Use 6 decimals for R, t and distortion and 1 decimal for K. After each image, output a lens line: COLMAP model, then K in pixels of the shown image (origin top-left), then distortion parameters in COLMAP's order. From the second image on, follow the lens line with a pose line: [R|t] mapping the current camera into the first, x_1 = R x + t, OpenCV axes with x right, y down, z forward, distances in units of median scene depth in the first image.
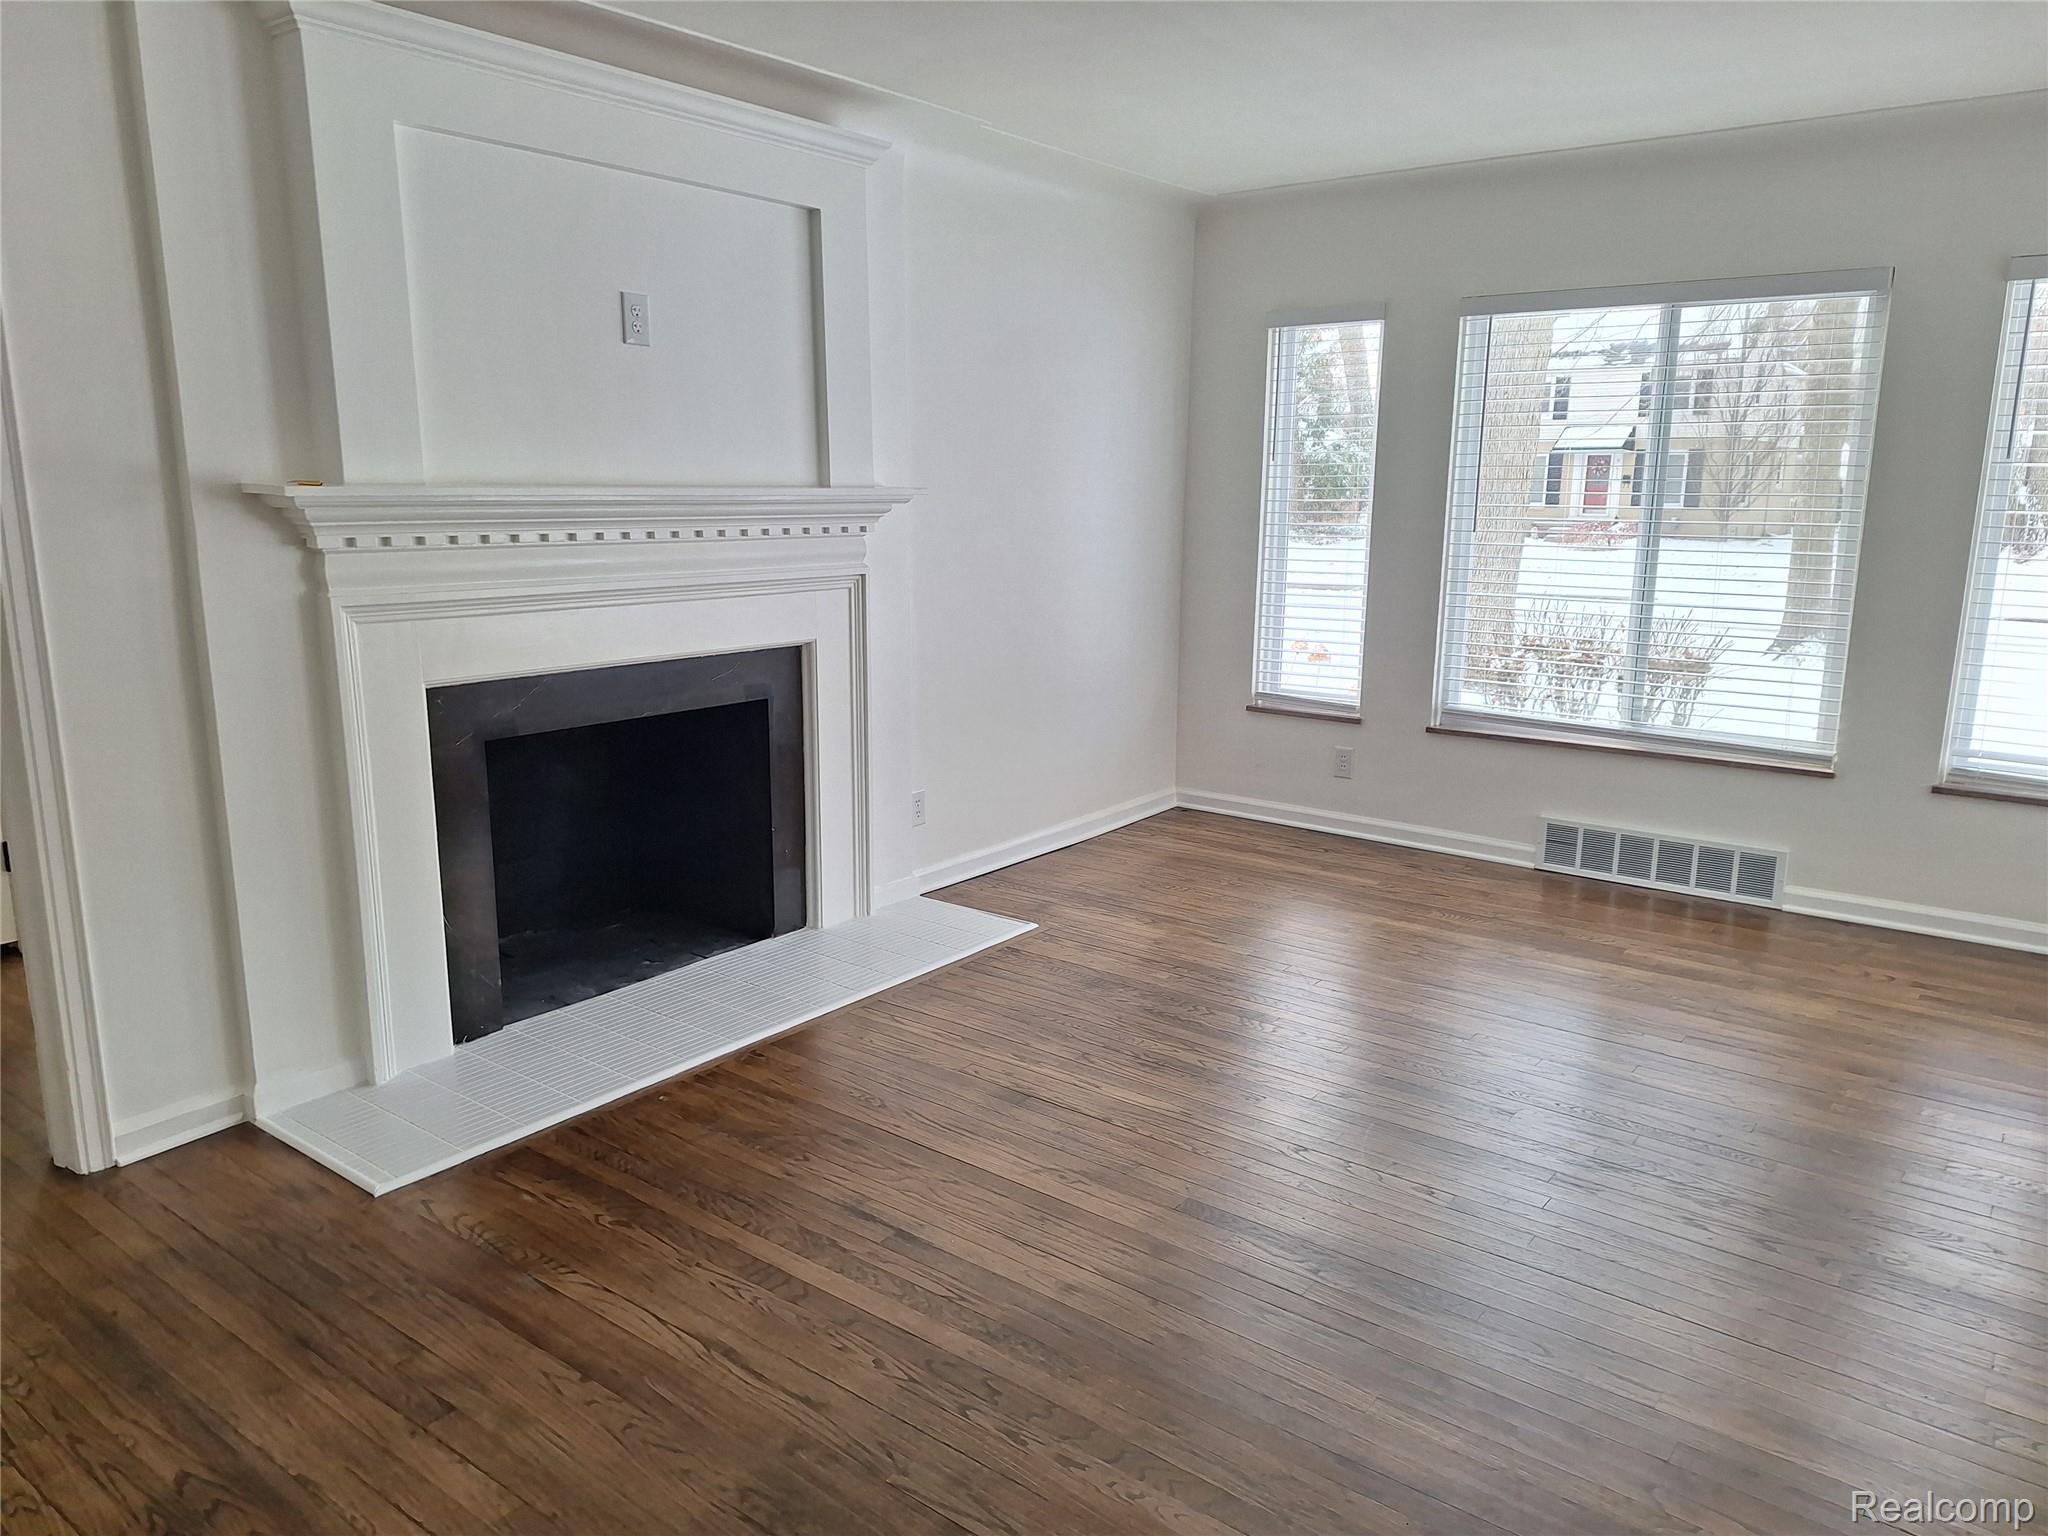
lens RADIAL K [[1402.4, 0, 1022.0], [0, 1402.4, 751.5], [0, 0, 1]] dist [0.112287, -0.149968]
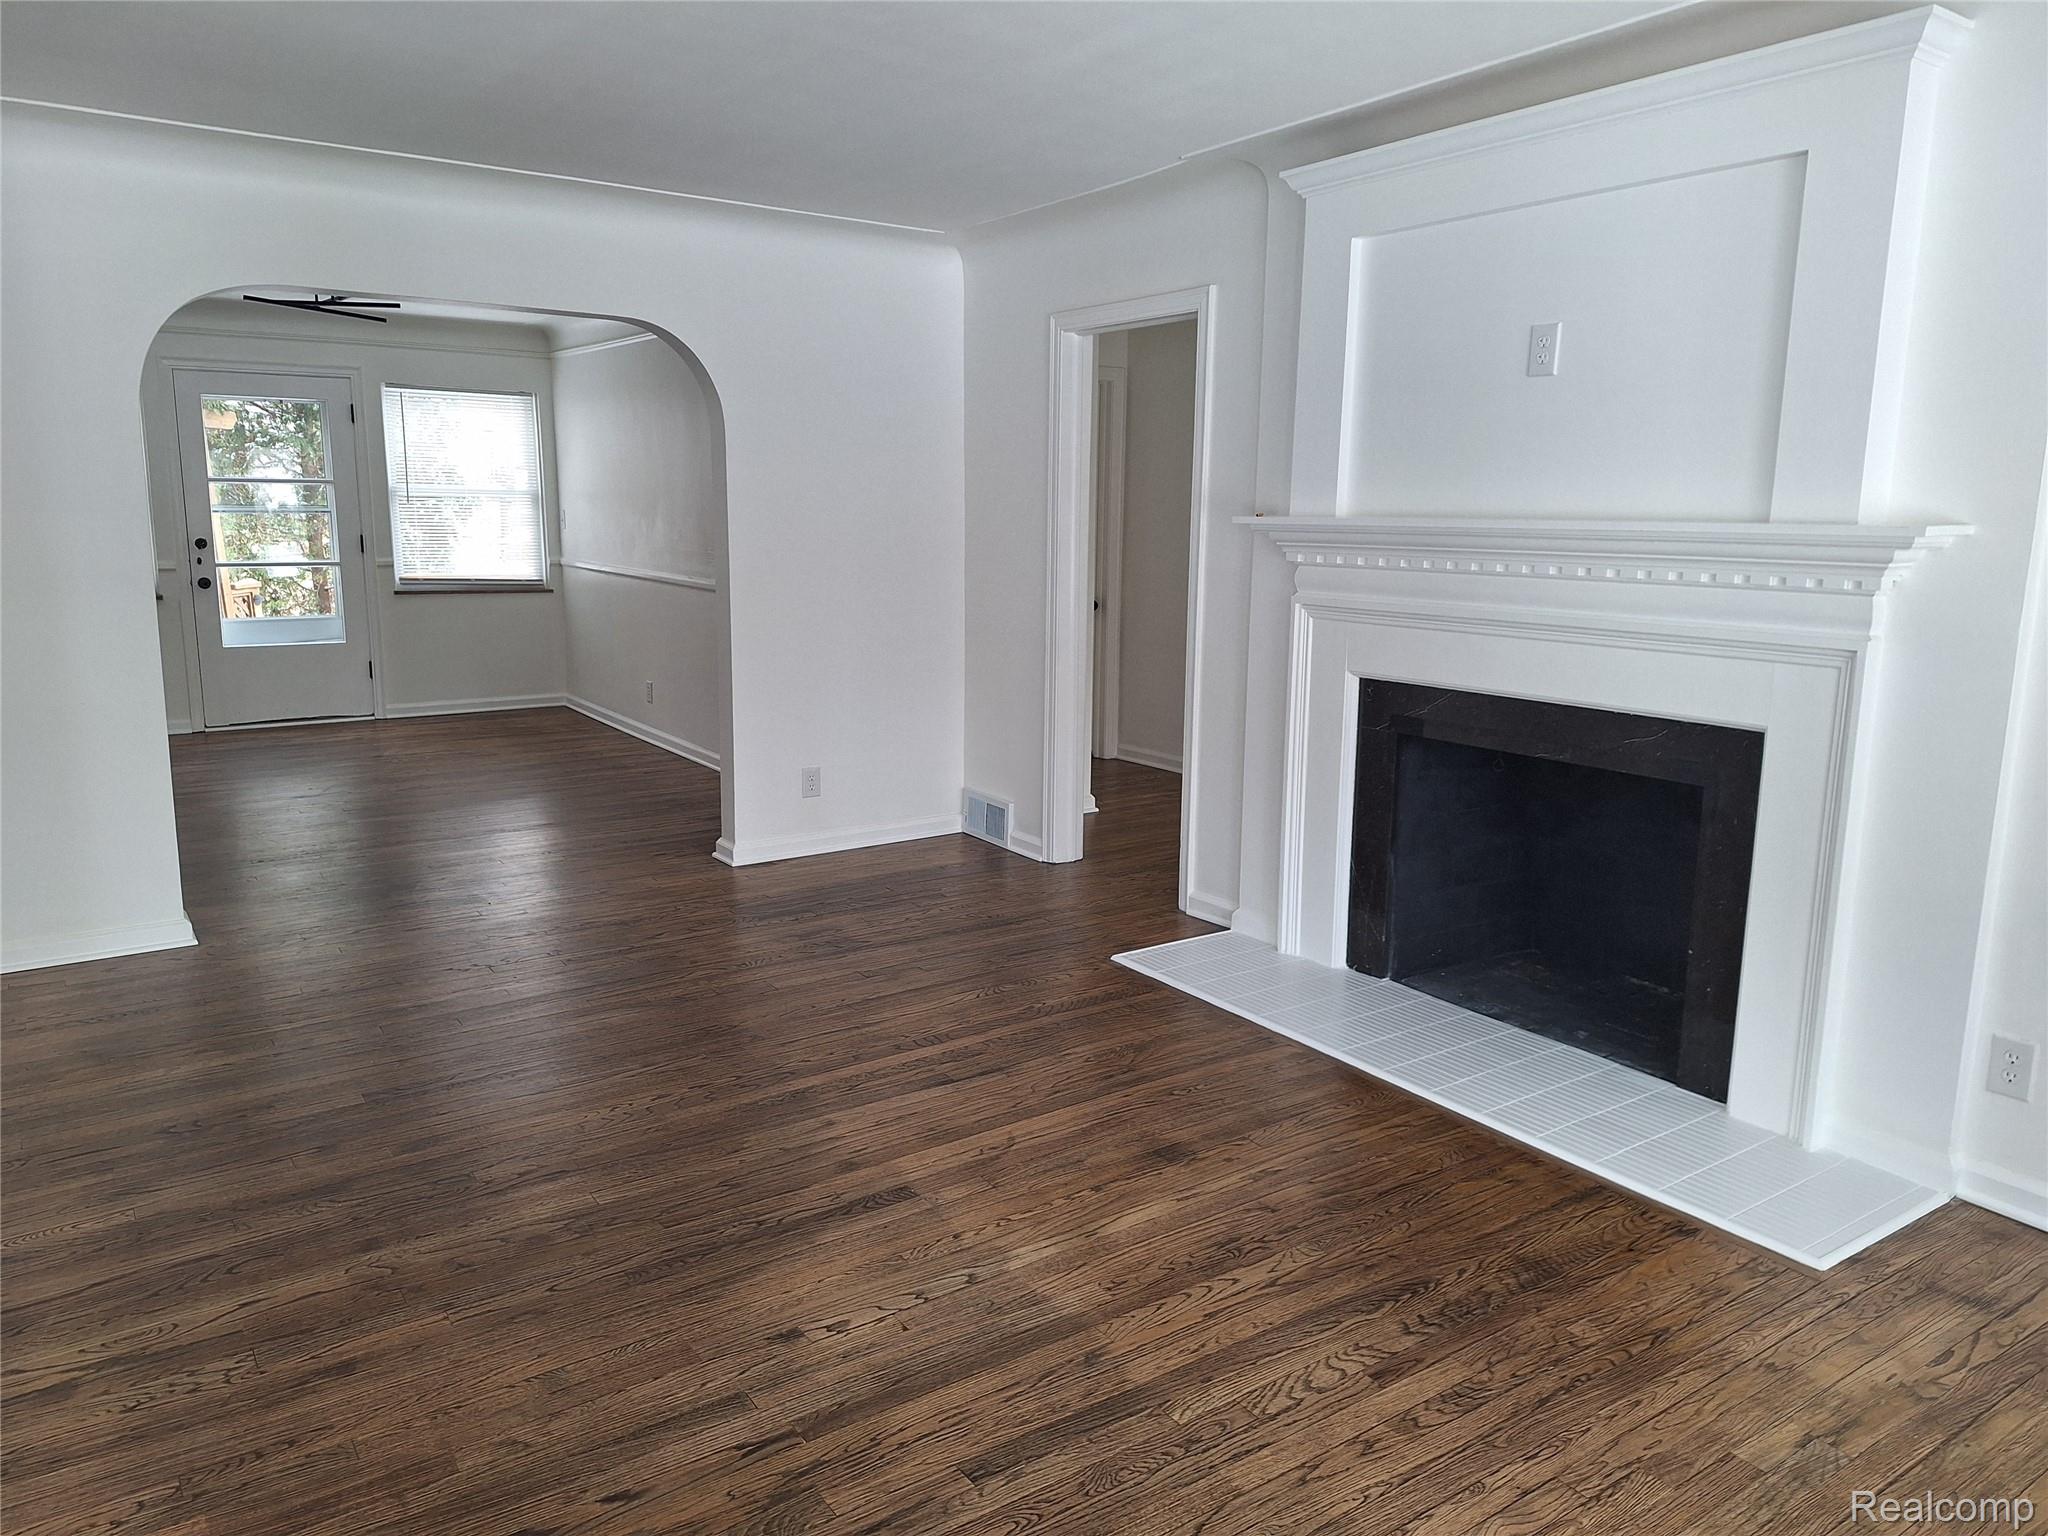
lens RADIAL K [[1402.4, 0, 1022.0], [0, 1402.4, 751.5], [0, 0, 1]] dist [0.112287, -0.149968]
pose [[-0.298300, 0.160968, -0.940801, 0.677081], [-0.192838, 0.955186, 0.224573, -0.161614], [0.934789, 0.248413, -0.253892, 0.832555]]
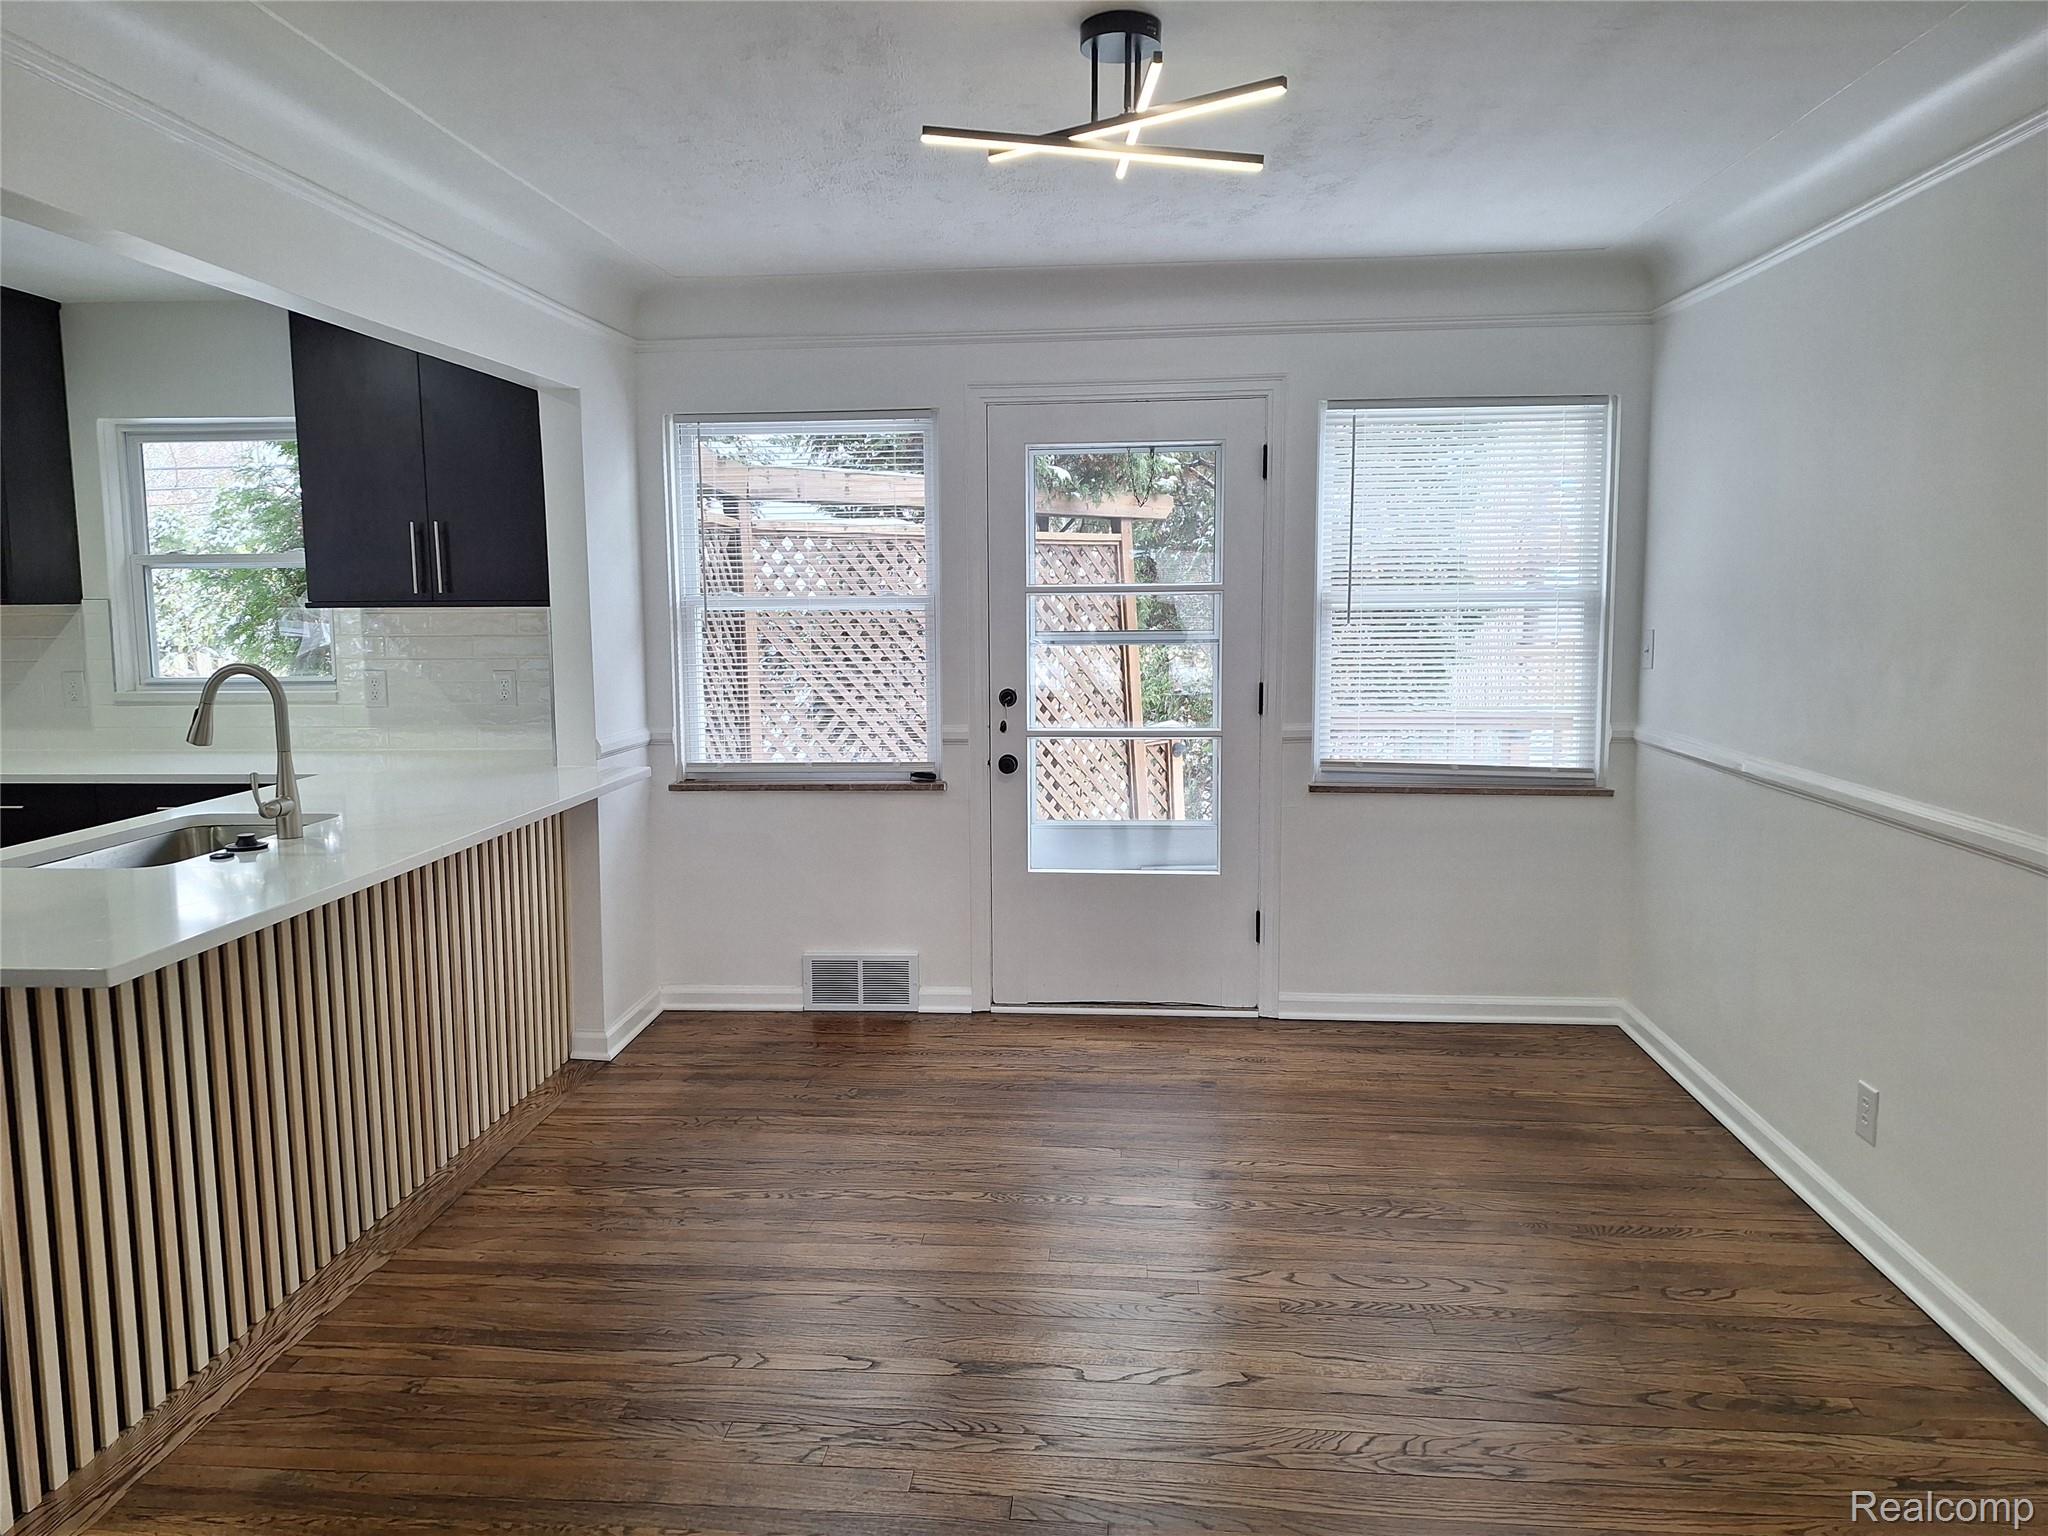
lens RADIAL K [[1402.4, 0, 1022.0], [0, 1402.4, 751.5], [0, 0, 1]] dist [0.112287, -0.149968]
pose [[-0.834677, 0.066101, -0.546758, -0.260757], [-0.098890, 0.958648, 0.266862, -0.038352], [0.541789, 0.276813, -0.793624, 0.132716]]
